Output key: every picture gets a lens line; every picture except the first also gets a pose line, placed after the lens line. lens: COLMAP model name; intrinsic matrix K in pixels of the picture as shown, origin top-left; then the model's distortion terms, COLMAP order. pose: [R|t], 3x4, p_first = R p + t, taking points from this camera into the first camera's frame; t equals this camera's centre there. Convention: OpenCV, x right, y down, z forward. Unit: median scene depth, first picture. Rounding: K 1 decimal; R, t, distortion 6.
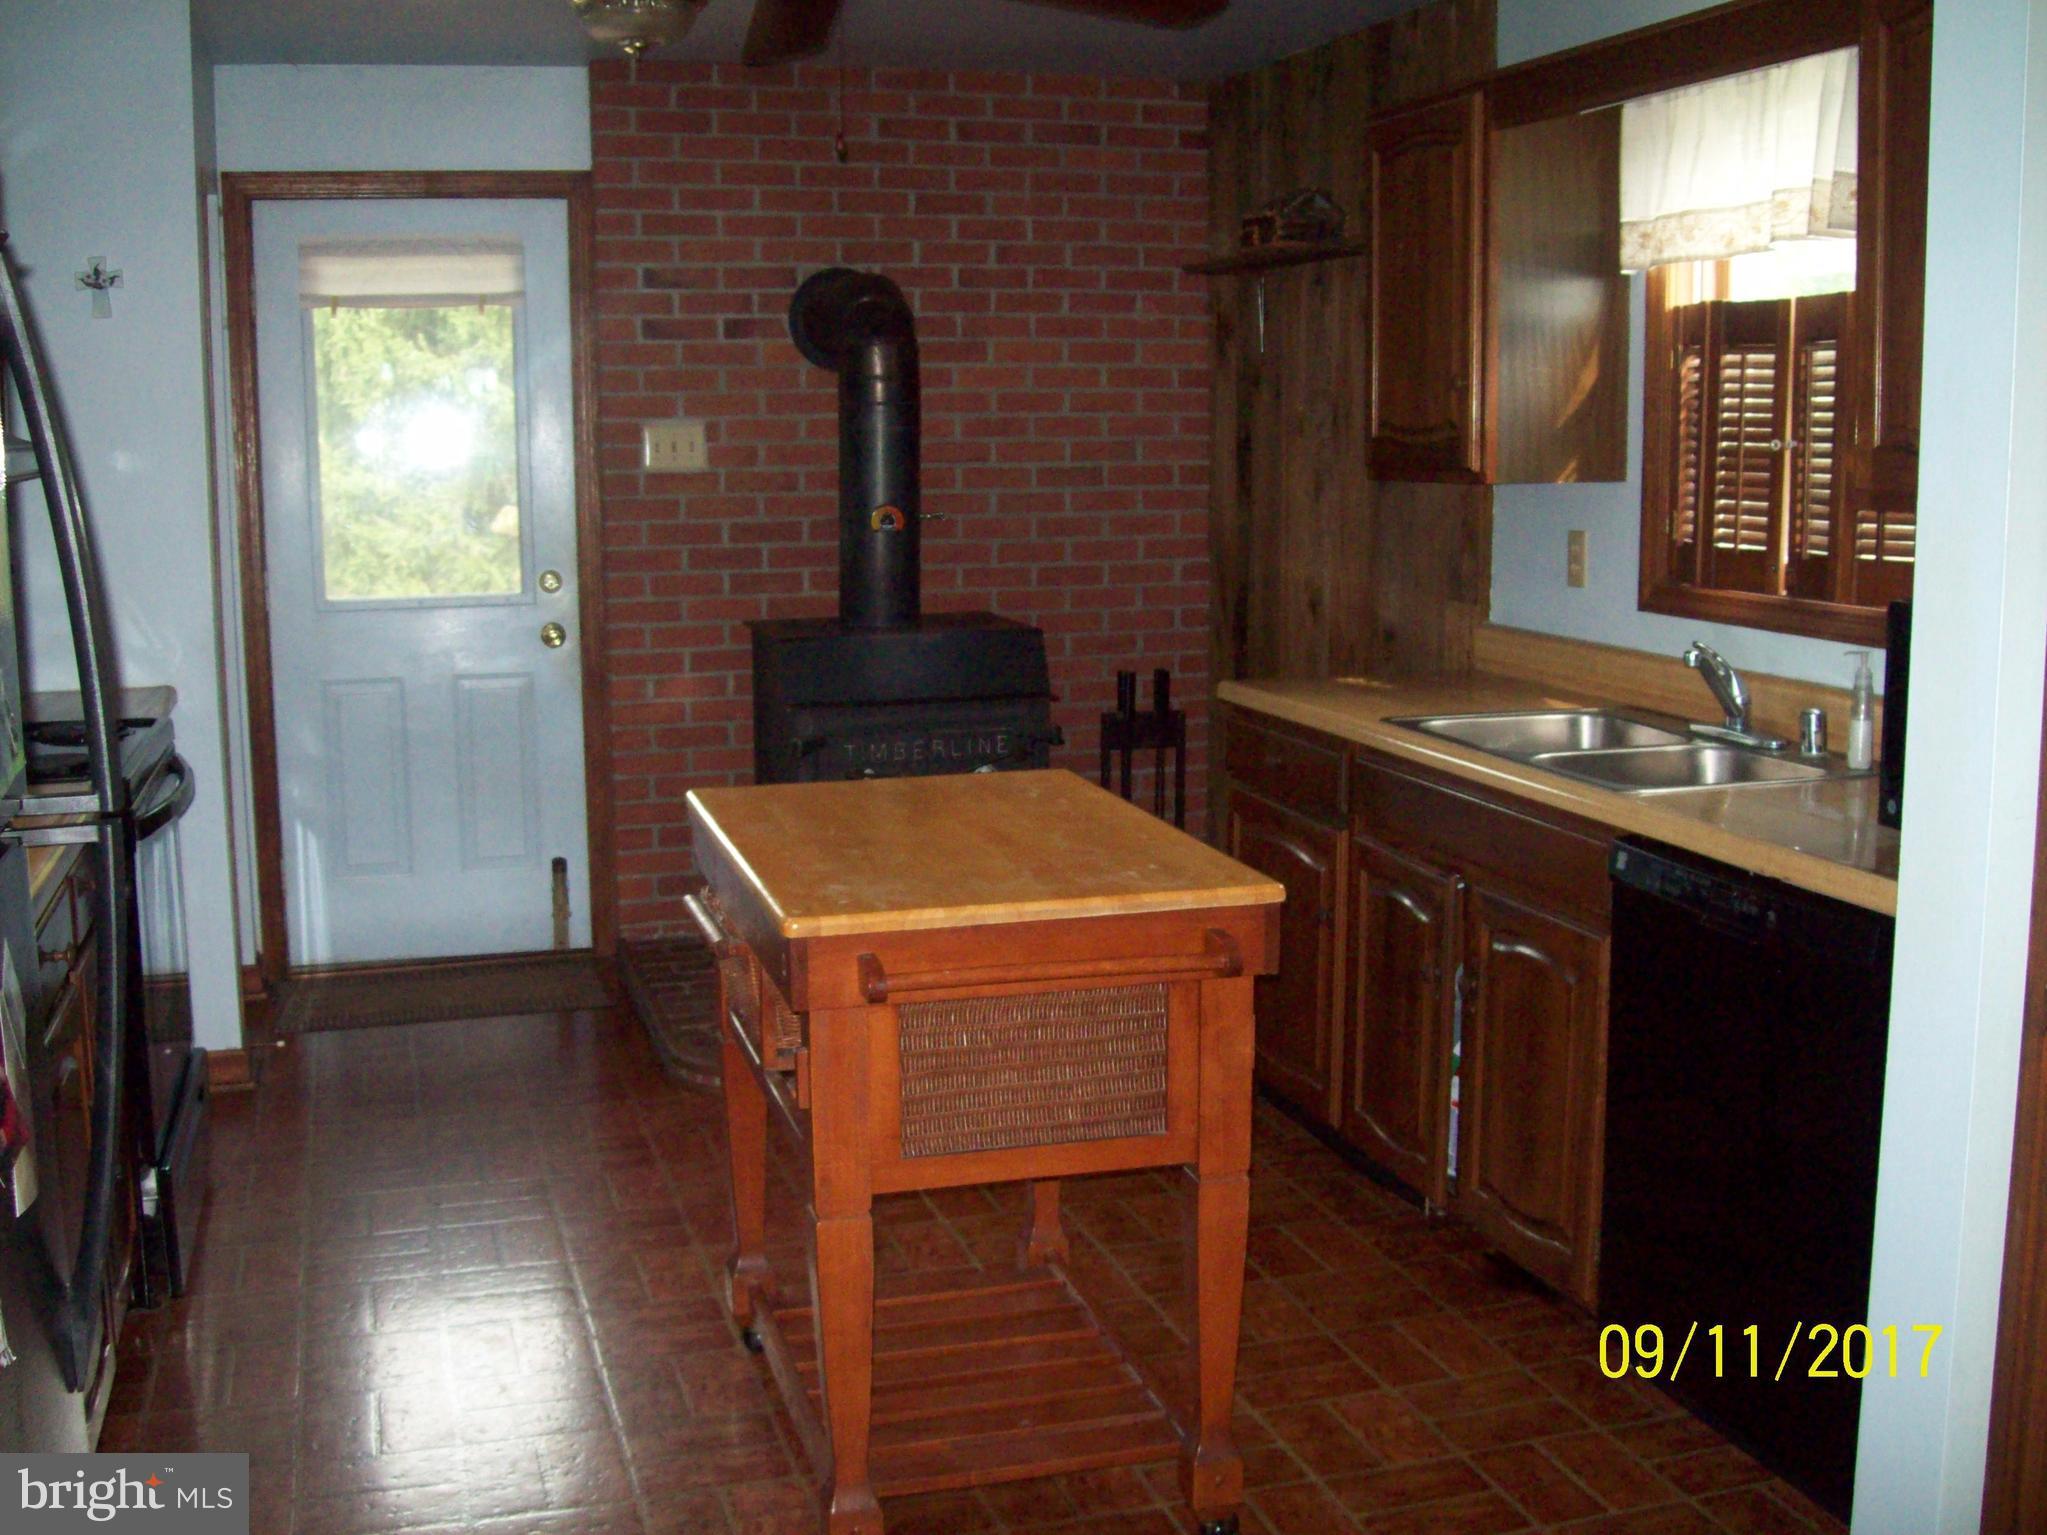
lens RADIAL K [[2152.7, 0, 1020.9], [0, 2152.7, 759.0], [0, 0, 1]] dist [-0.143800, 0.000000]
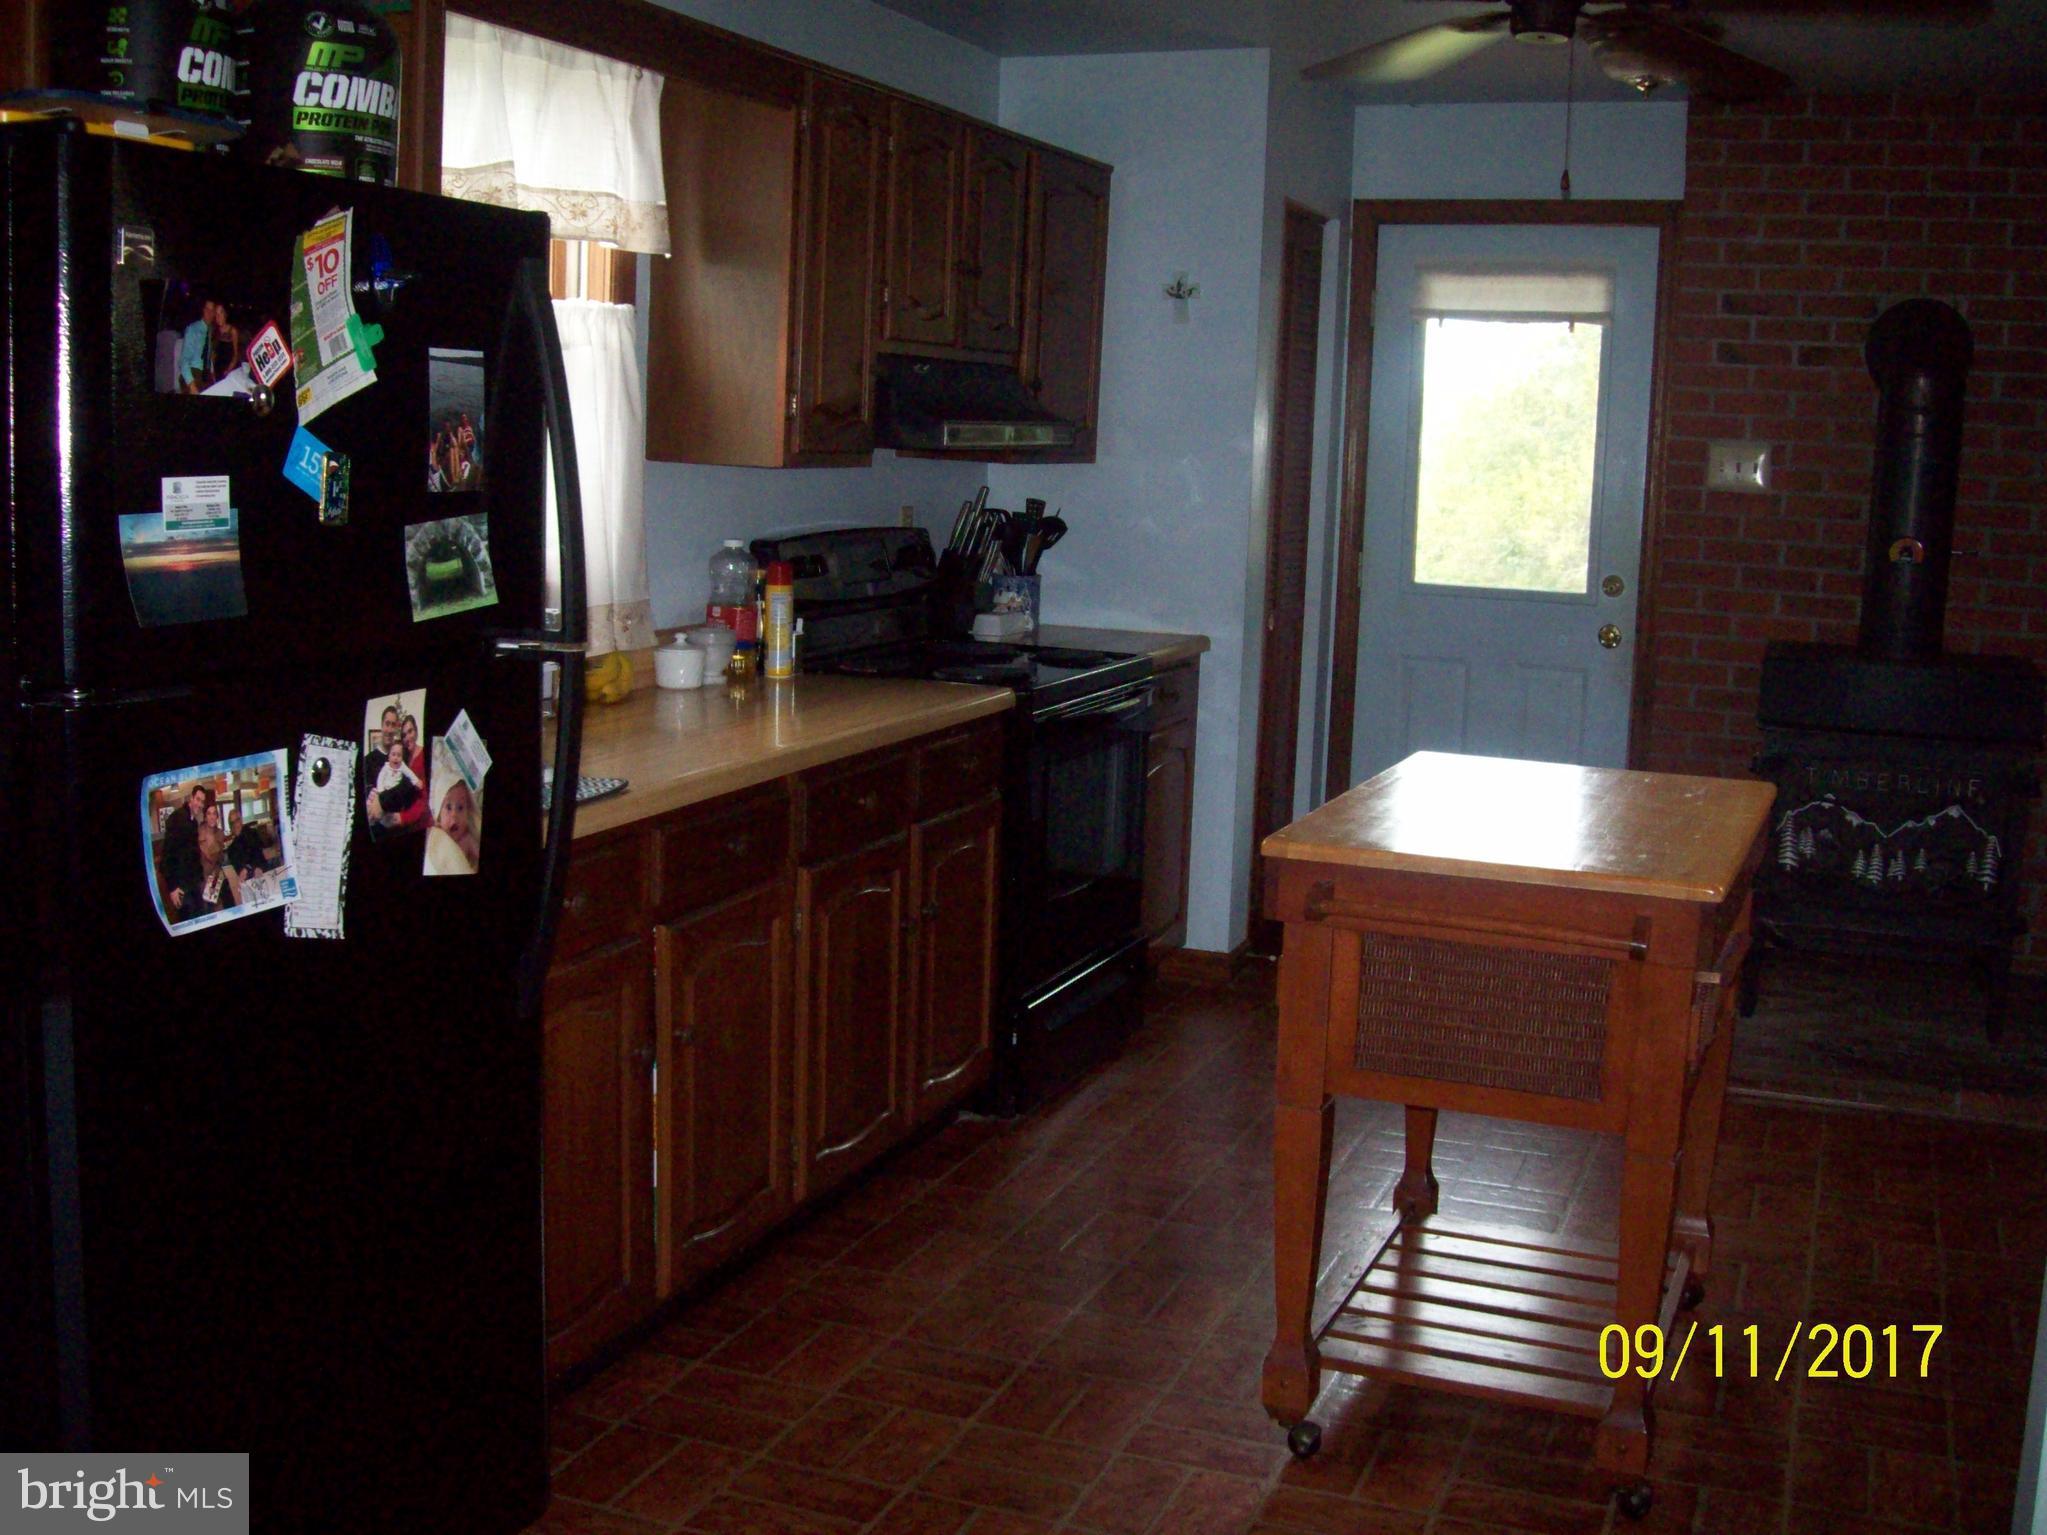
lens RADIAL K [[2152.7, 0, 1024.3], [0, 2152.7, 764.6], [0, 0, 1]] dist [-0.143800, 0.000000]
pose [[0.783192, 0.129306, -0.608186, 0.210416], [-0.132187, 0.990403, 0.040344, 0.001127], [0.607566, 0.048797, 0.792769, -0.013402]]
